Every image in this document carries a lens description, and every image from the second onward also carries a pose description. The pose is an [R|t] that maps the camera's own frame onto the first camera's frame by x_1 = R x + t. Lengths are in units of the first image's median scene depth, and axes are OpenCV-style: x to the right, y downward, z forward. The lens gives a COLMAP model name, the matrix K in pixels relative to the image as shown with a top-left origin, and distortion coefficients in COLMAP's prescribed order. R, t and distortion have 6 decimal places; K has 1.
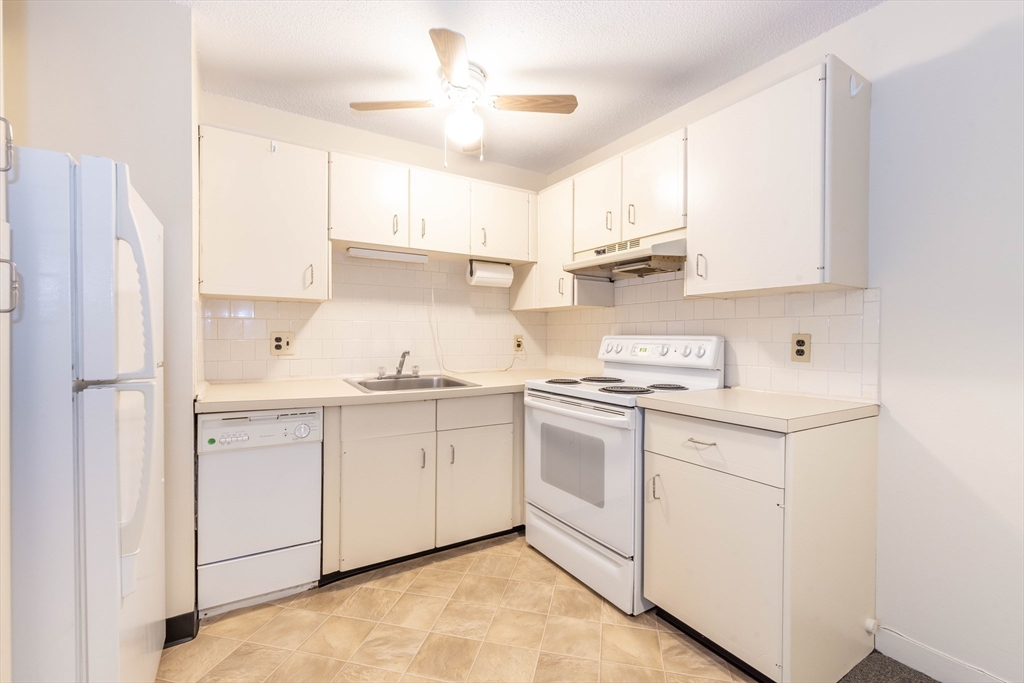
lens RADIAL K [[442.7, 0, 509.5], [0, 442.7, 338.8], [0, 0, 1]] dist [0.002351, -0.000652]
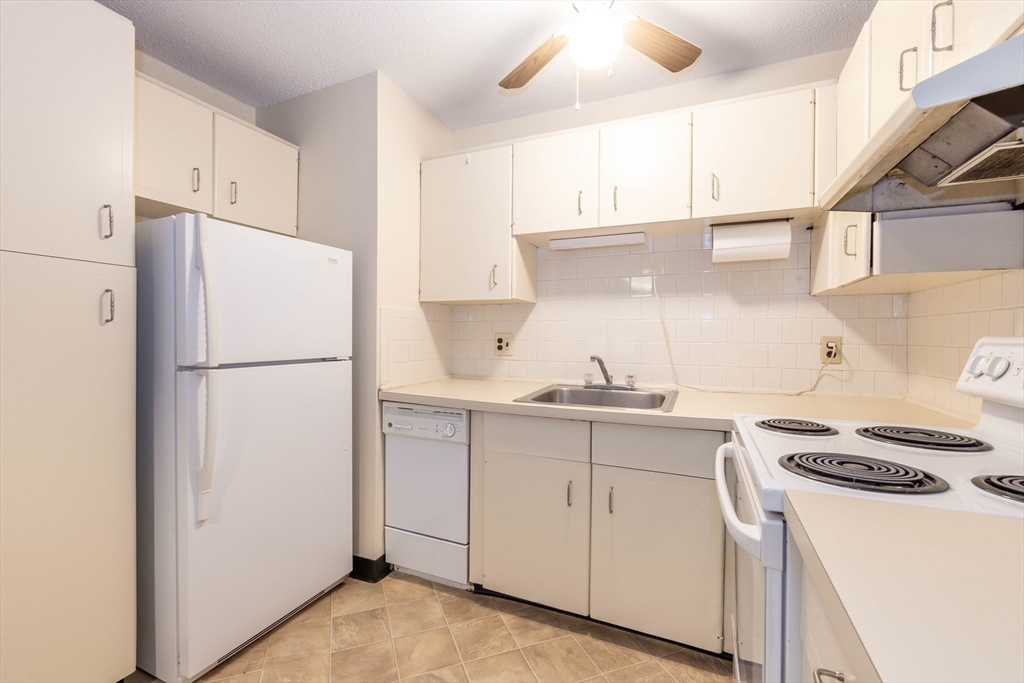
lens RADIAL K [[442.7, 0, 509.5], [0, 442.7, 338.8], [0, 0, 1]] dist [0.002351, -0.000652]
pose [[0.562838, 0.005105, -0.826552, 0.365136], [-0.008173, 0.999966, 0.000611, -0.003278], [0.826527, 0.006411, 0.562860, 0.438156]]
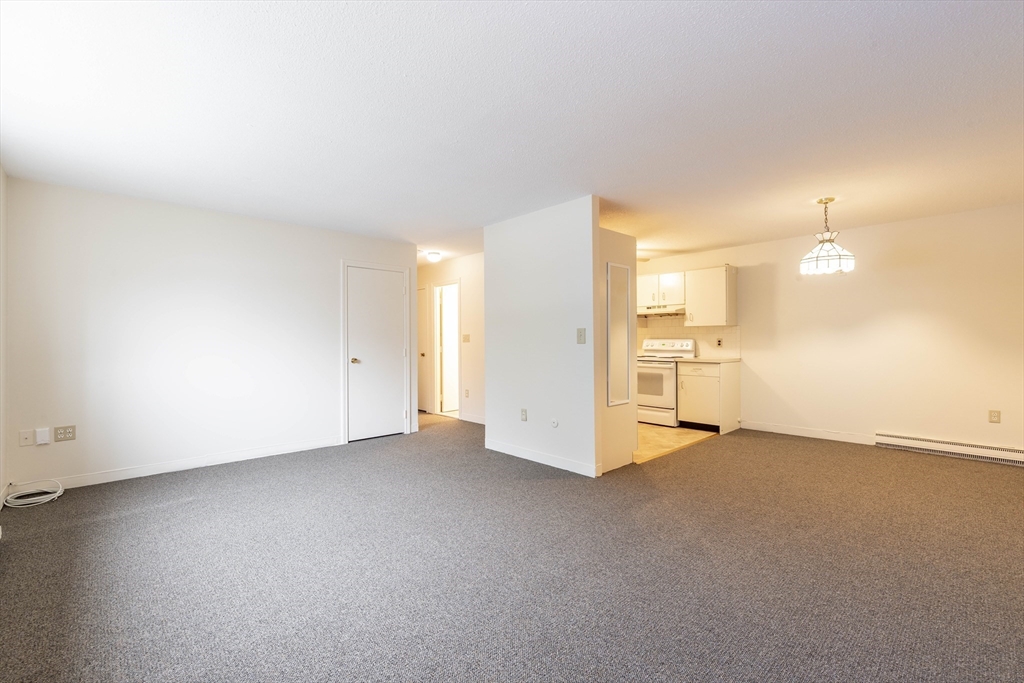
lens RADIAL K [[442.7, 0, 509.5], [0, 442.7, 338.8], [0, 0, 1]] dist [0.002351, -0.000652]
pose [[0.981199, -0.006528, 0.192888, -1.163673], [0.008115, 0.999939, -0.007436, 0.001216], [-0.192828, 0.008861, 0.981193, -1.486585]]
